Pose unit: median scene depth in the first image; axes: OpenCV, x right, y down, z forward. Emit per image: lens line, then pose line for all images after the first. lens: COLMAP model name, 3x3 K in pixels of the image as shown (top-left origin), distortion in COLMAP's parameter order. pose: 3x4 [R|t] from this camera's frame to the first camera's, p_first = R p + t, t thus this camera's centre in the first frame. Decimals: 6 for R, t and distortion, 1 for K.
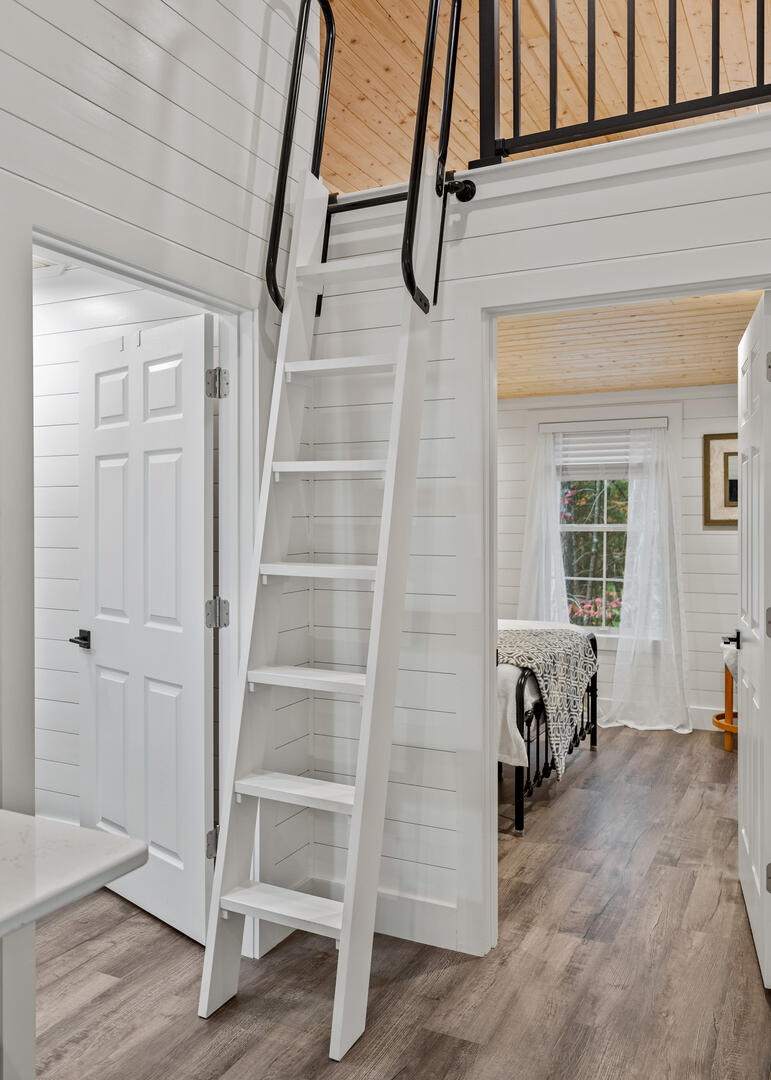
lens RADIAL K [[868.6, 0, 385.5], [0, 868.6, 540.0], [0, 0, 1]] dist [0.002975, 0.004989]
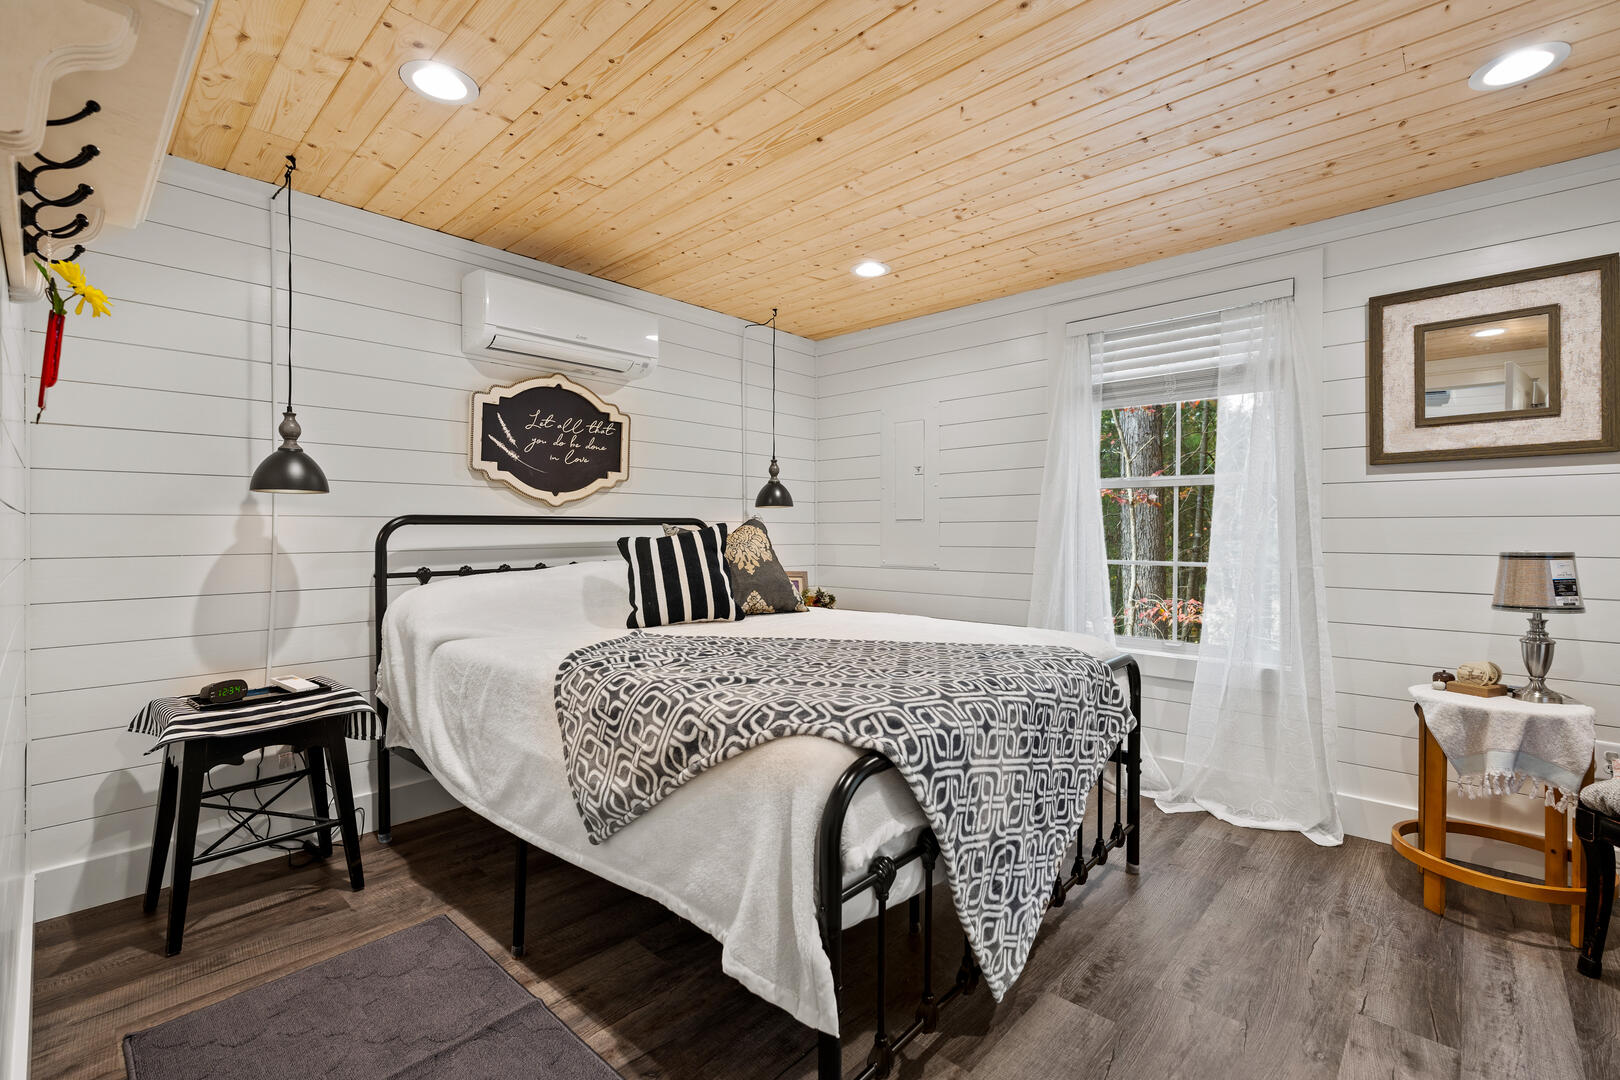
lens RADIAL K [[709.2, 0, 810.0], [0, 709.2, 540.0], [0, 0, 1]] dist [0.000161, -0.000434]
pose [[0.959583, 0.007931, -0.281313, 0.153664], [-0.011597, 0.999868, -0.011370, 0.039015], [0.281186, 0.014173, 0.959549, 0.470116]]
